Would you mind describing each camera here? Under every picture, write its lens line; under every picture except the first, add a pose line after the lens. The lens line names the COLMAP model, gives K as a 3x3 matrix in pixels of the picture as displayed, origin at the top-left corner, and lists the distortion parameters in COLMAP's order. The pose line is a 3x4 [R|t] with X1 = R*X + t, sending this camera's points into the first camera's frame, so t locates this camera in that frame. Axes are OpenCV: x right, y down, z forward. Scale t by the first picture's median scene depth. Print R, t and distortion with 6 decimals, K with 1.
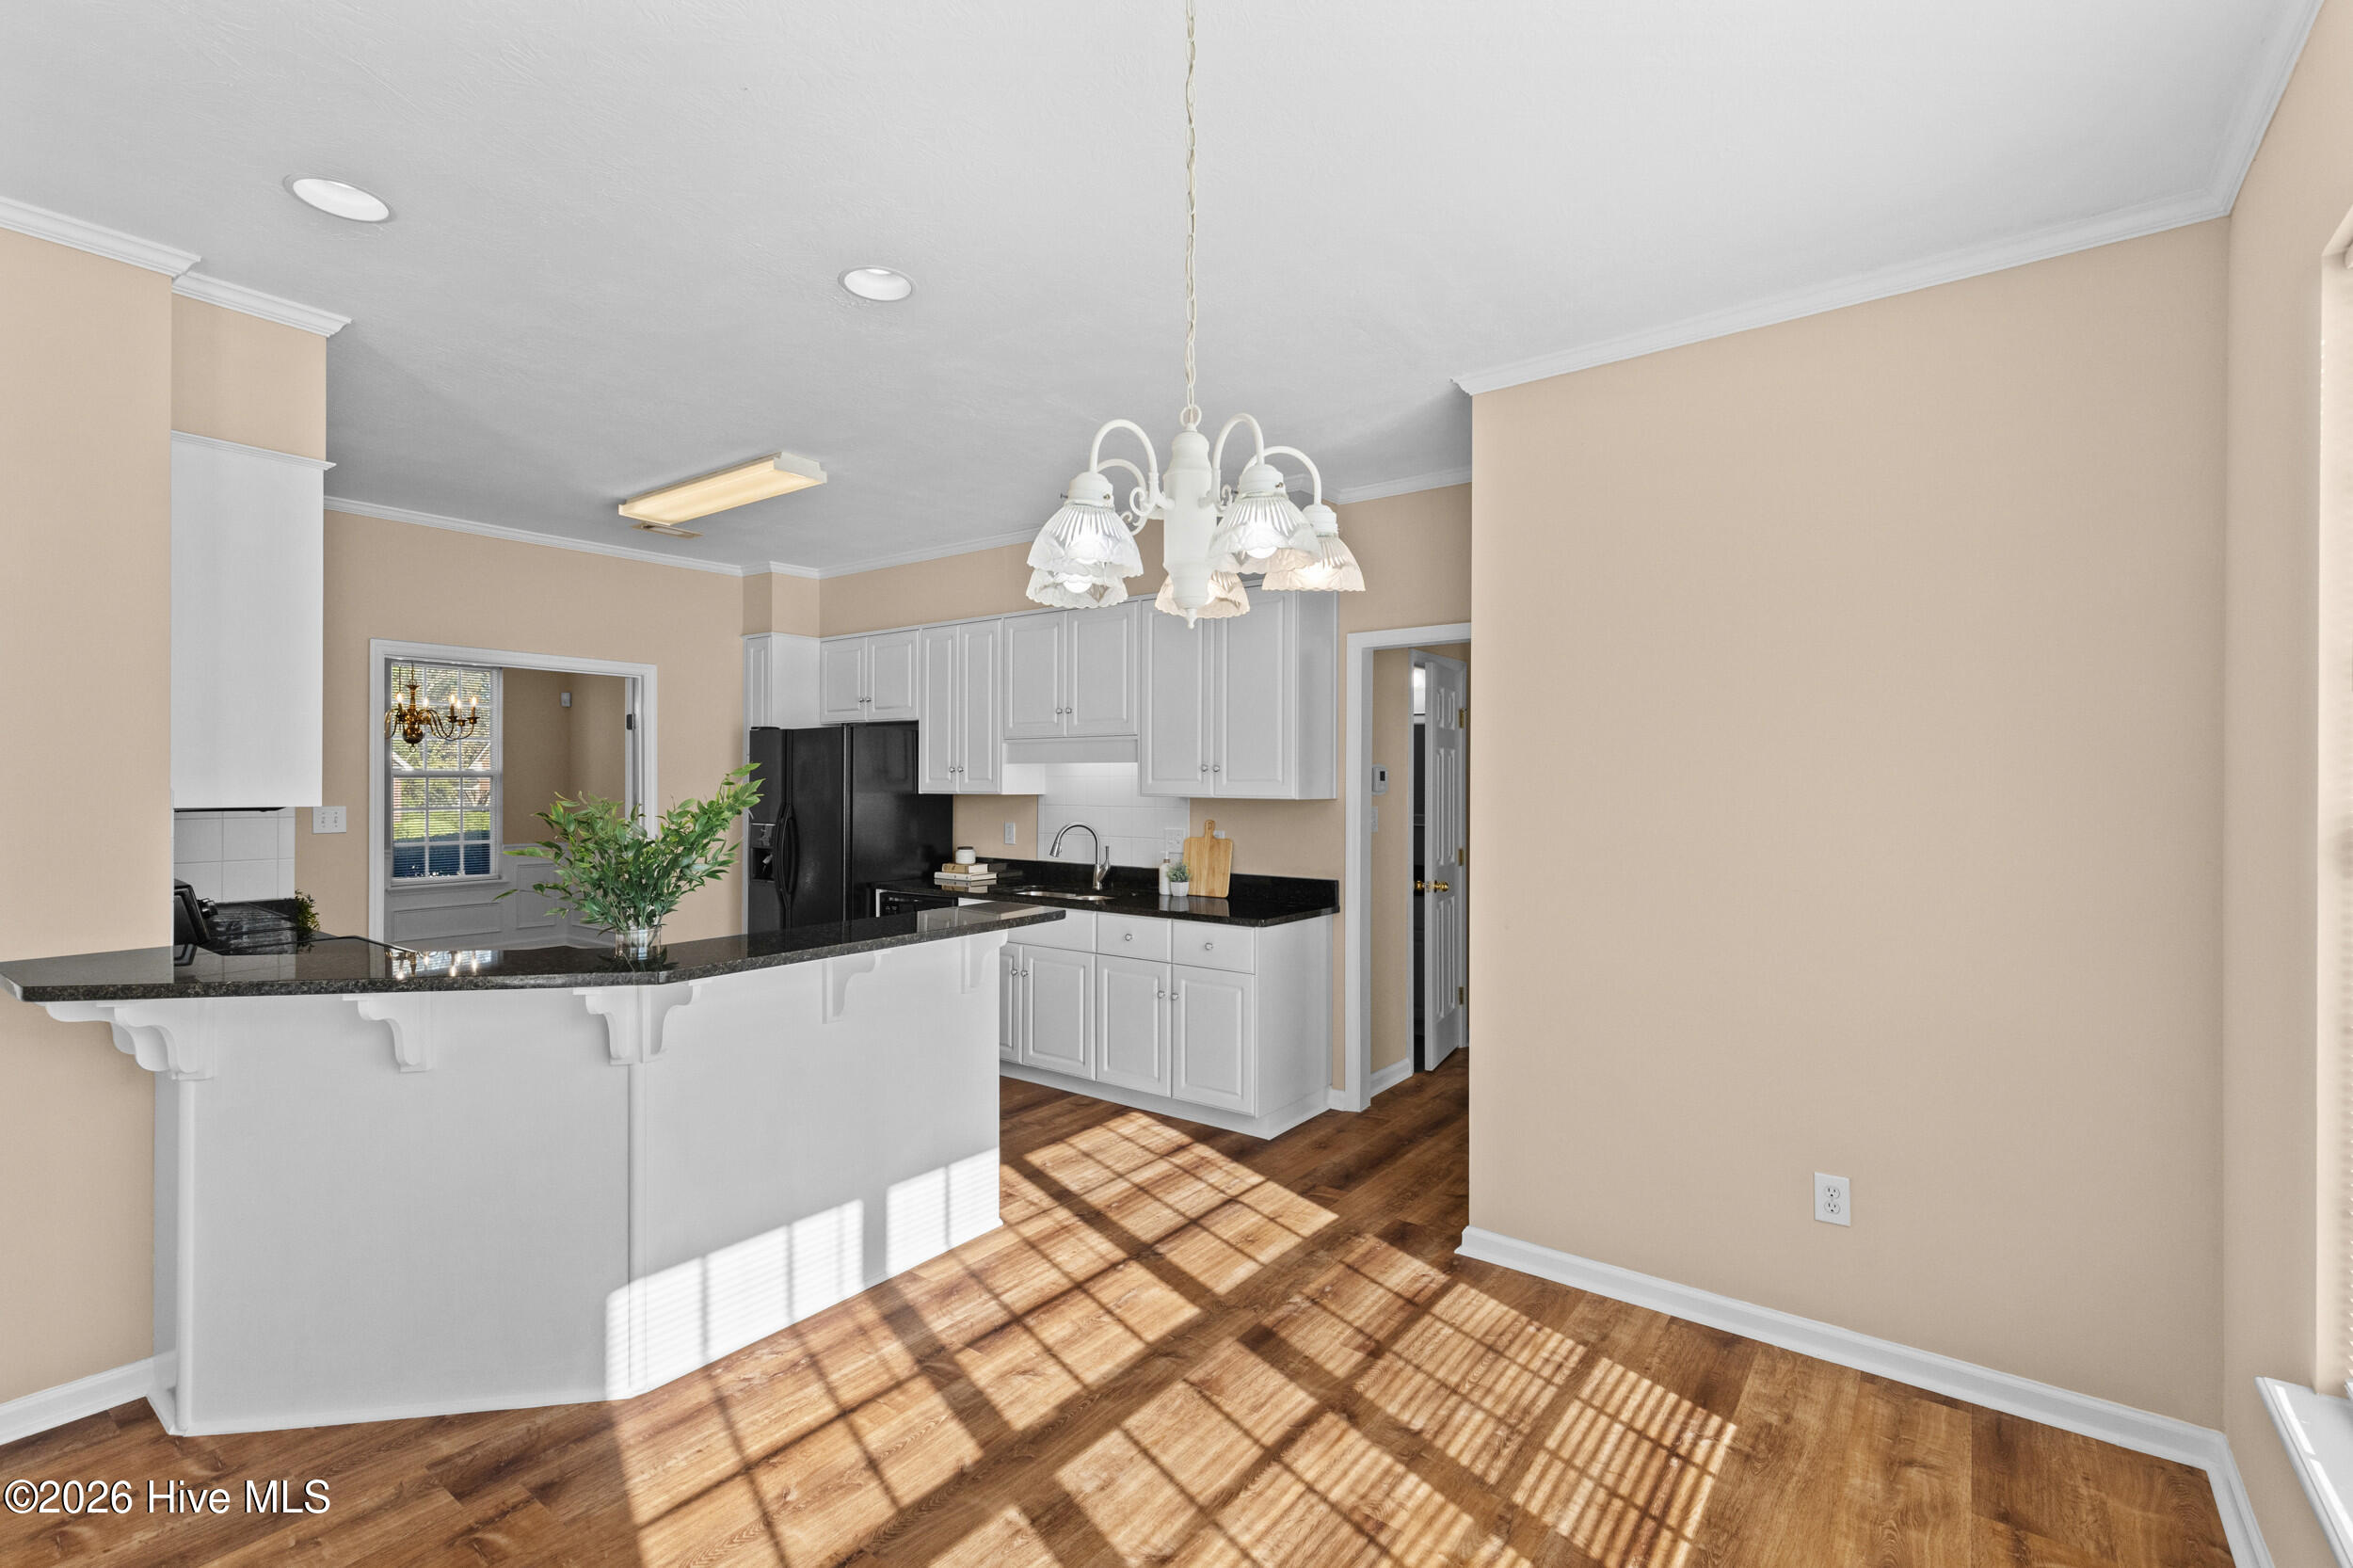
lens RADIAL K [[1072.9, 0, 1176.5], [0, 1072.9, 779.8], [0, 0, 1]] dist [0.009491, -0.000626]
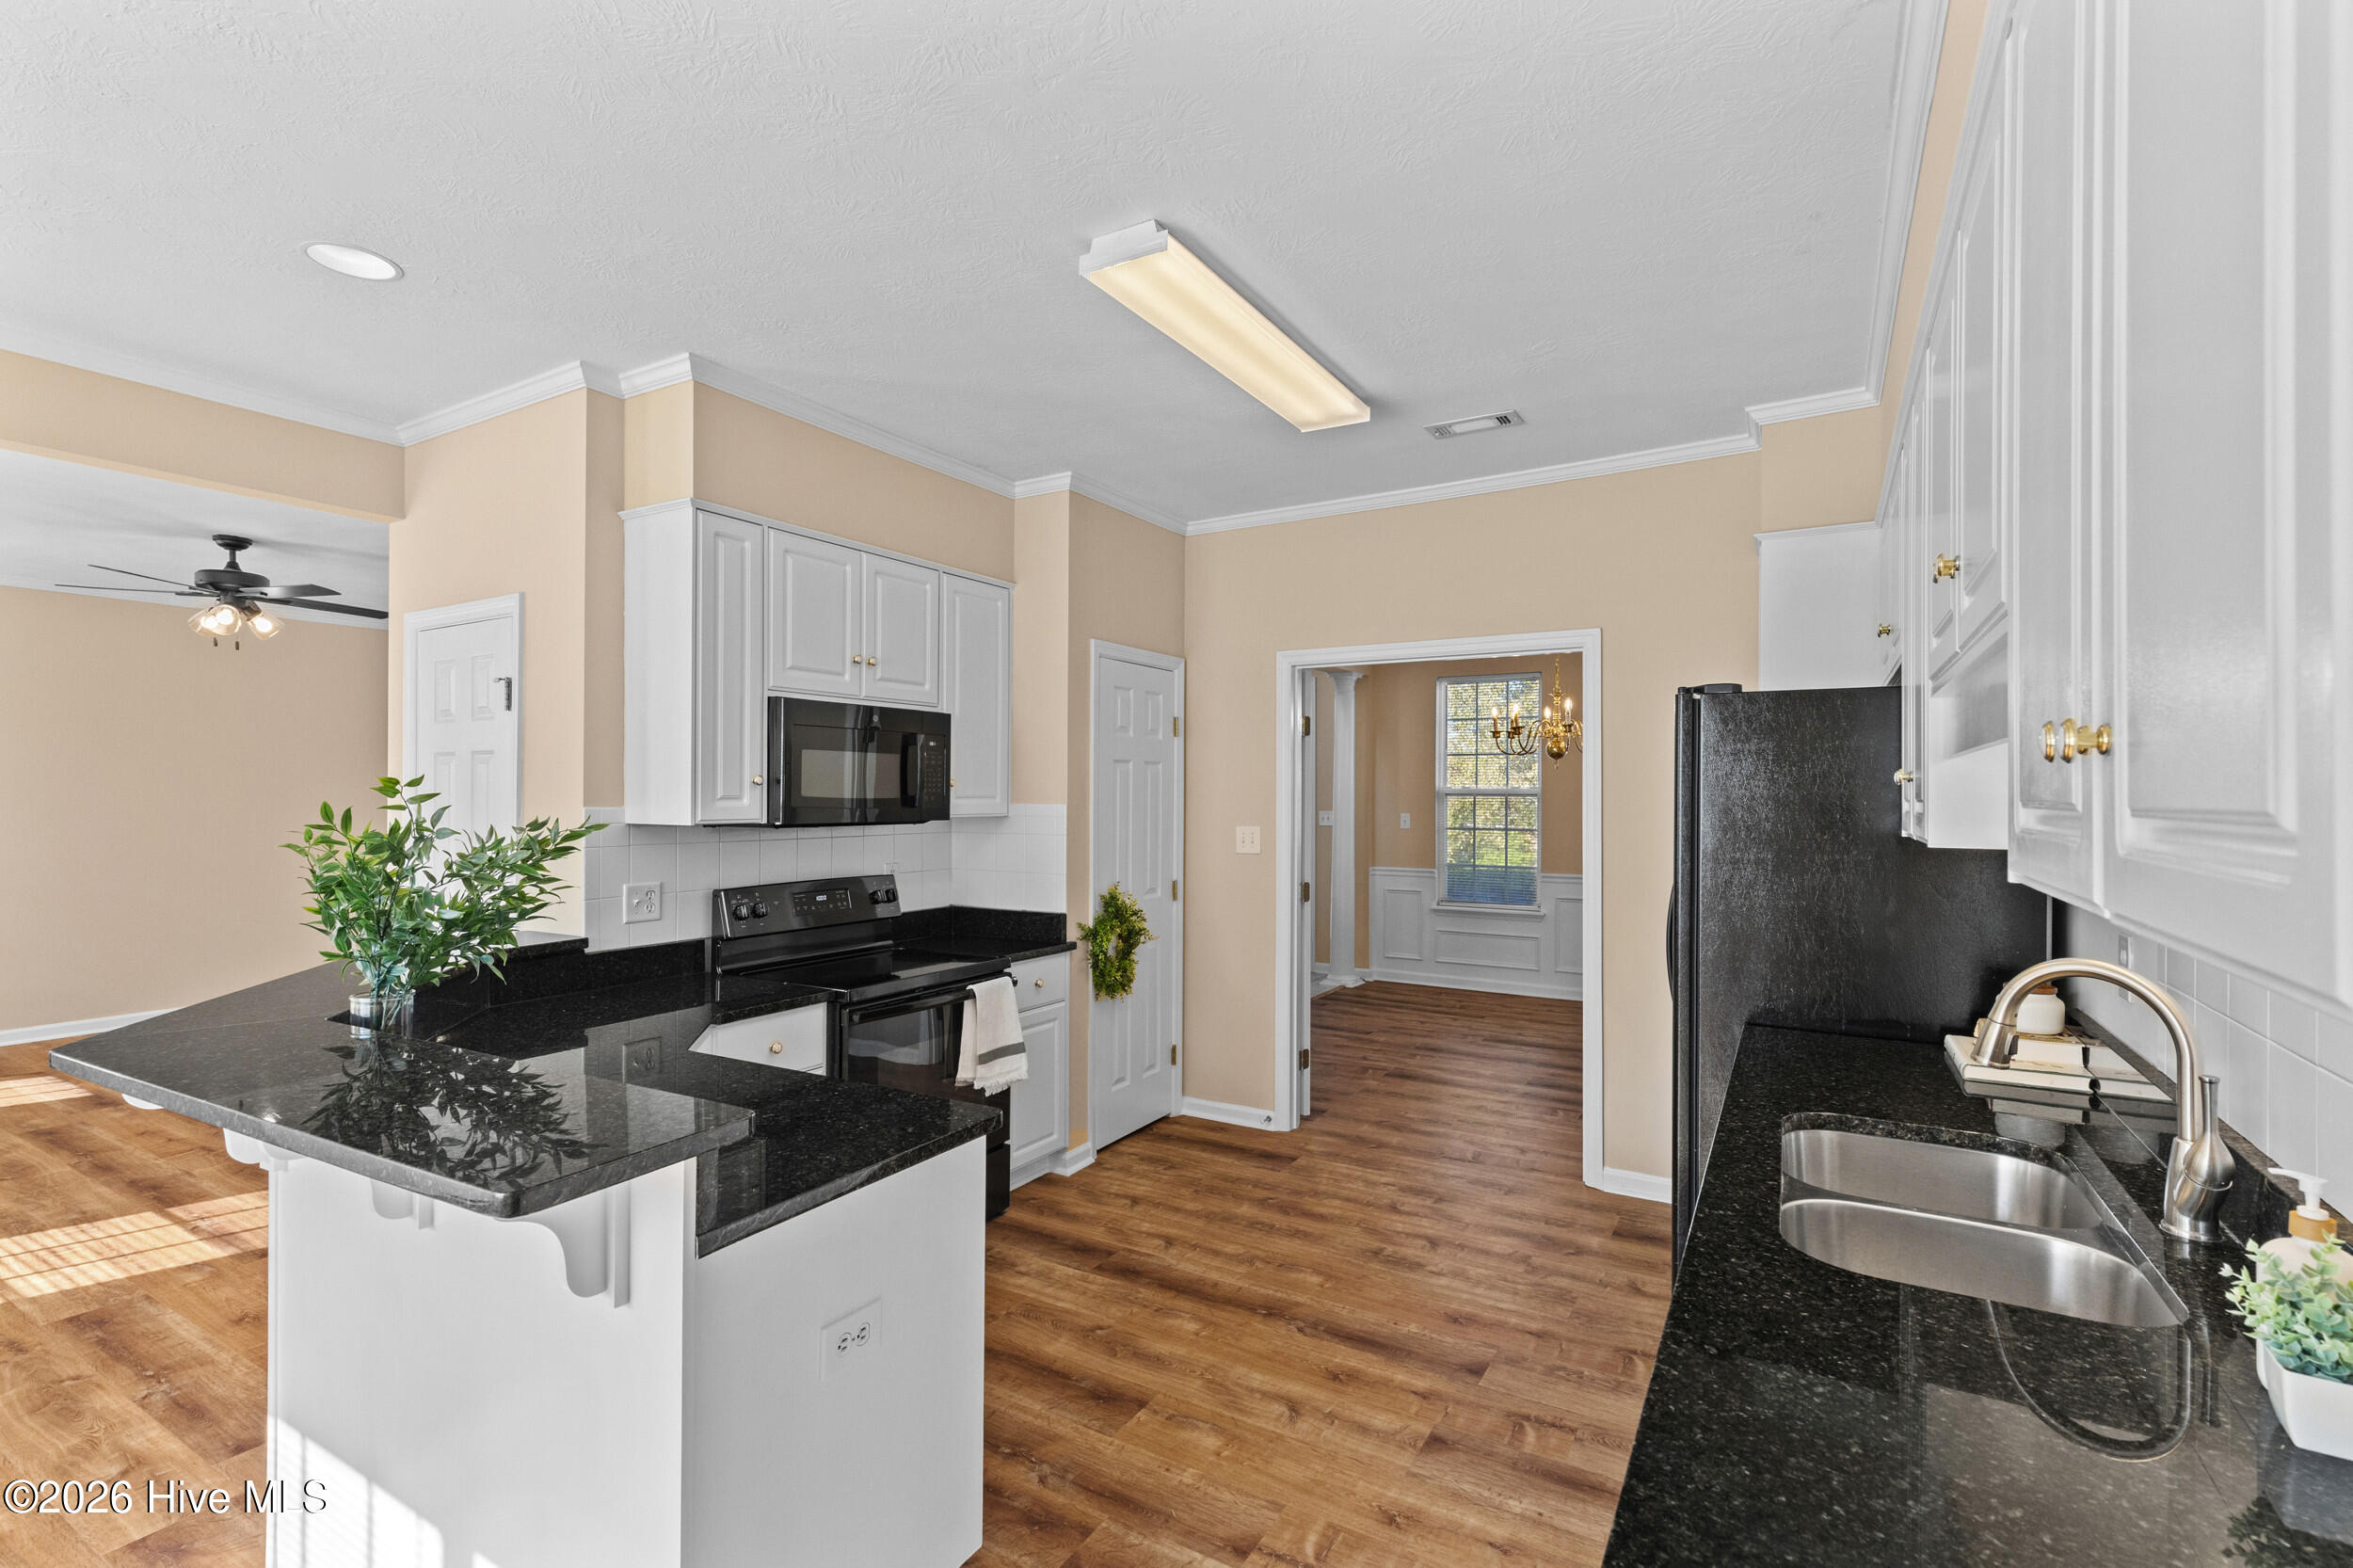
lens RADIAL K [[1072.9, 0, 1166.1], [0, 1072.9, 786.7], [0, 0, 1]] dist [0.009491, -0.000626]
pose [[0.099681, -0.010243, -0.994967, 0.158568], [-0.002568, 0.999941, -0.010552, -0.001137], [0.995016, 0.003607, 0.099649, 0.709285]]
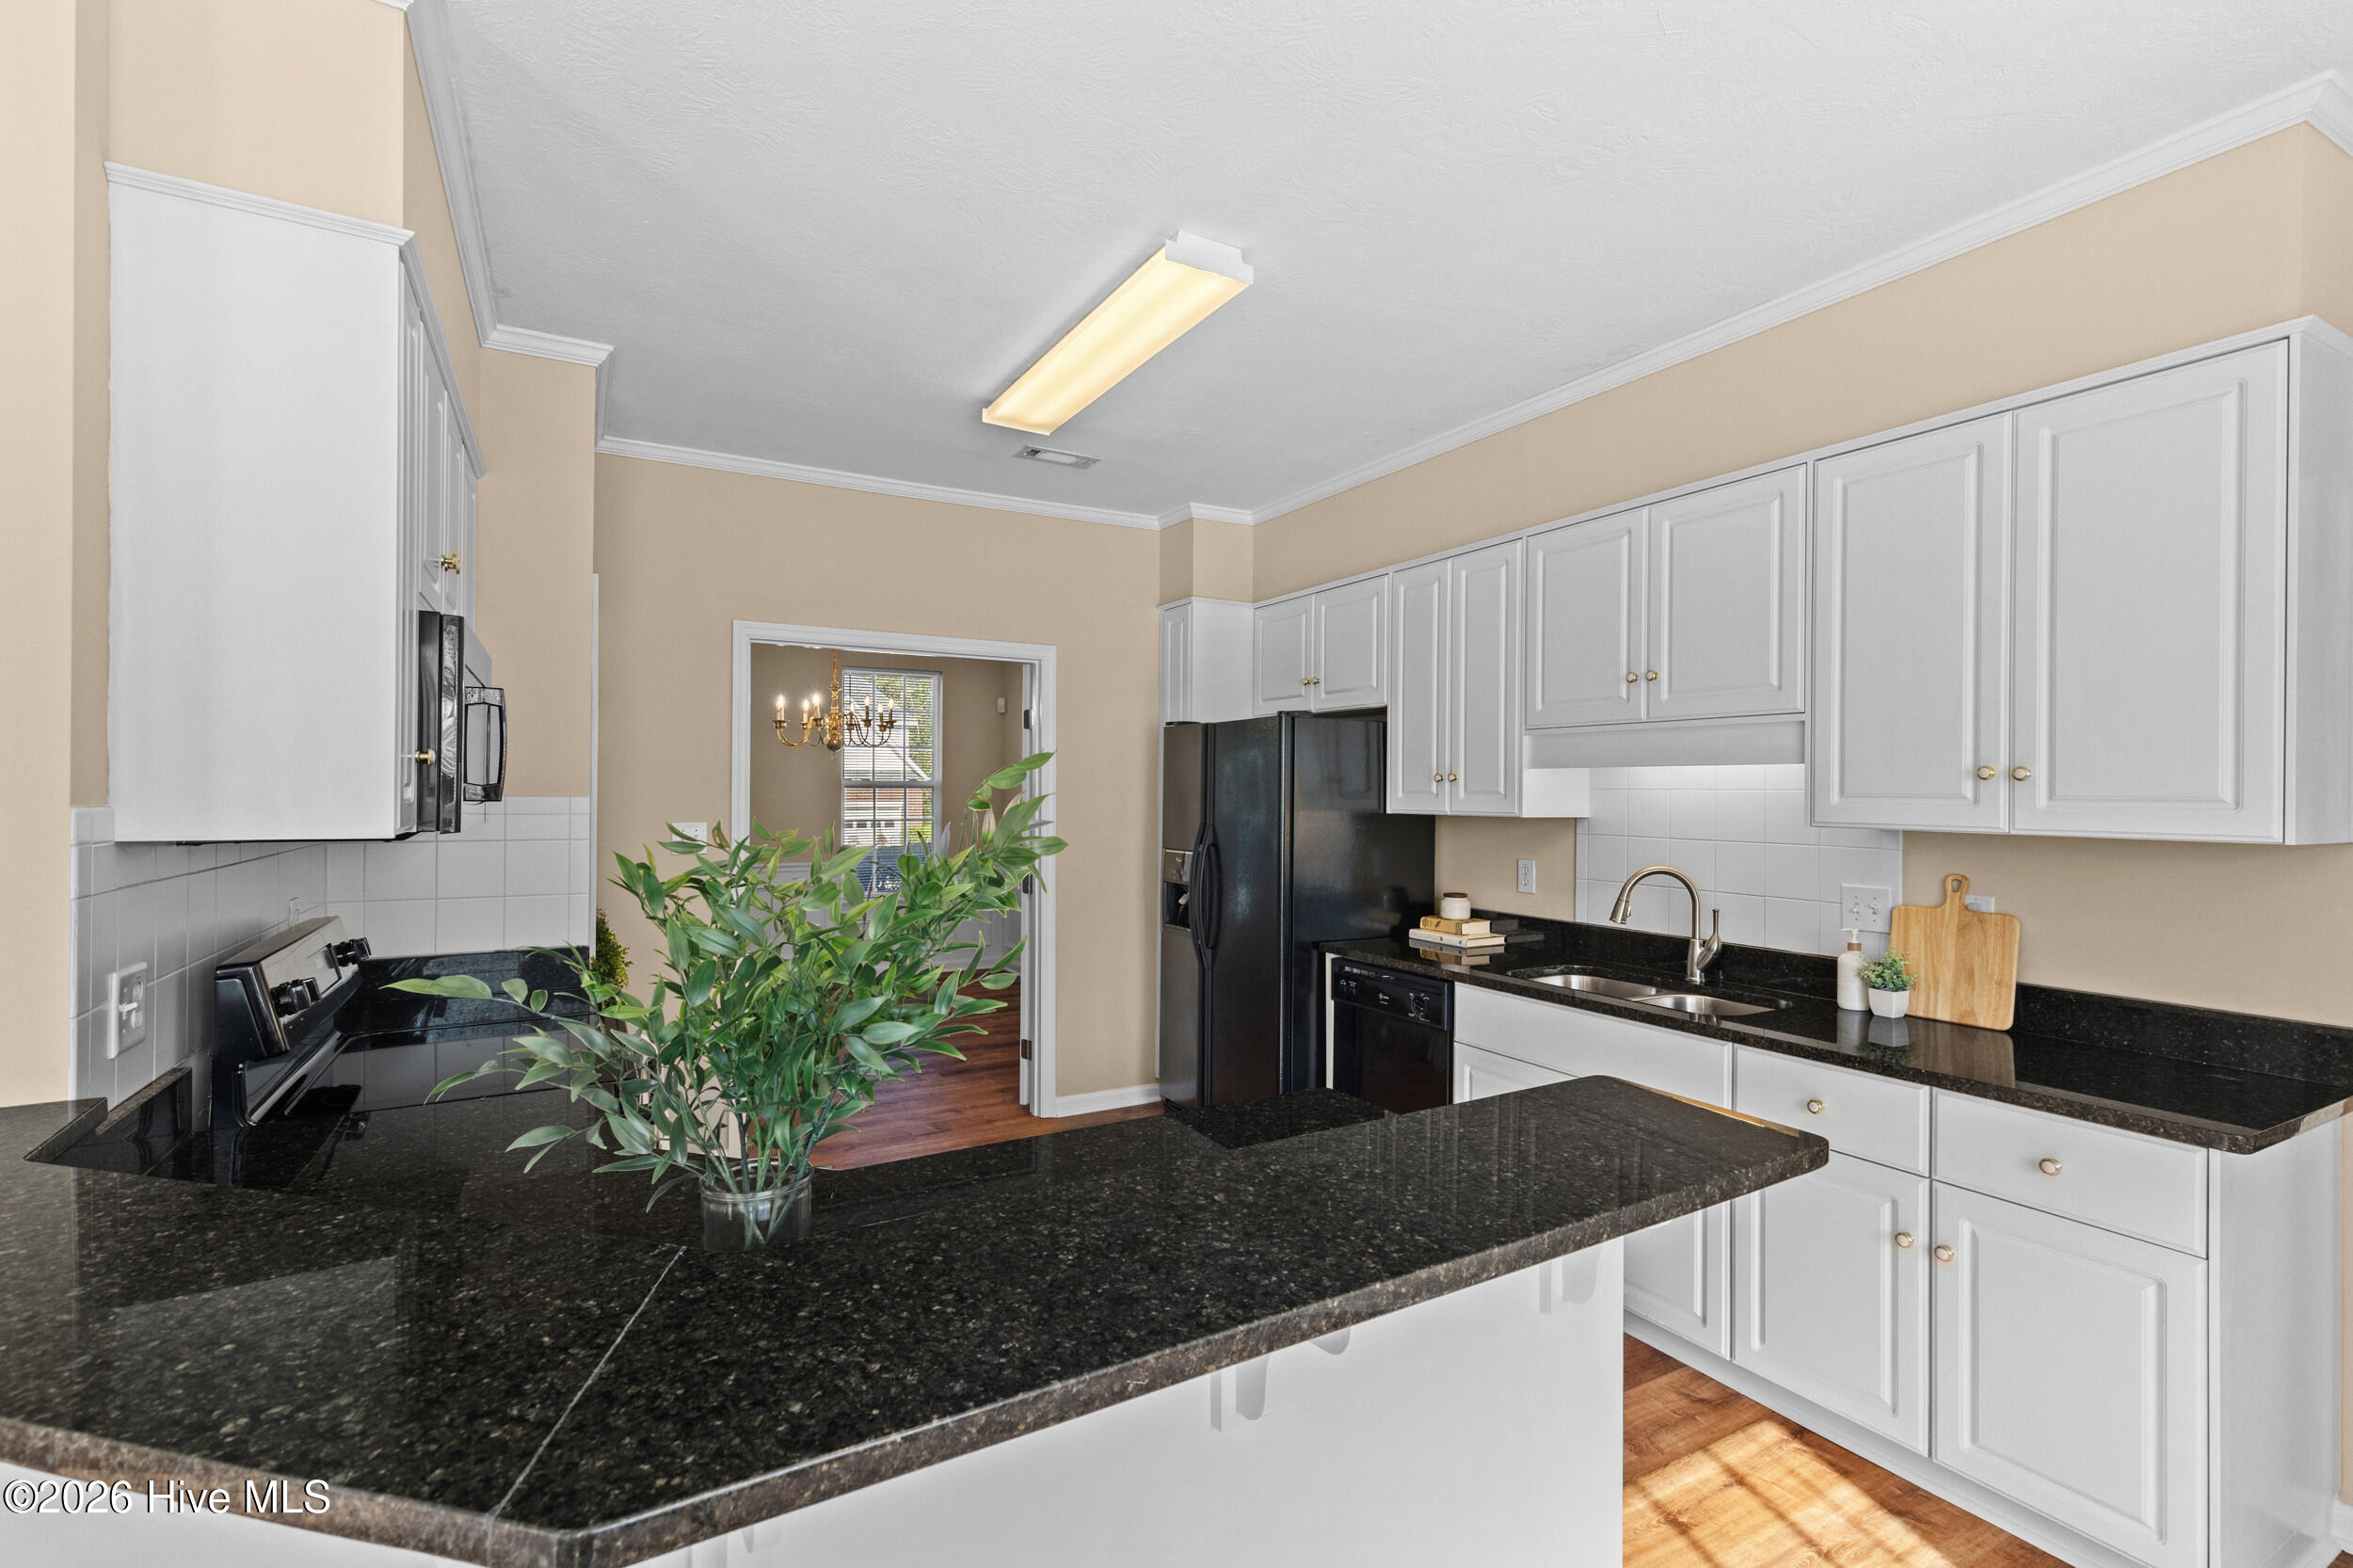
lens RADIAL K [[1072.9, 0, 1179.8], [0, 1072.9, 788.5], [0, 0, 1]] dist [0.009491, -0.000626]
pose [[0.920767, 0.003369, -0.390098, -0.098507], [-0.004558, 0.999987, -0.002121, -0.000909], [0.390086, 0.003731, 0.920771, 0.331337]]
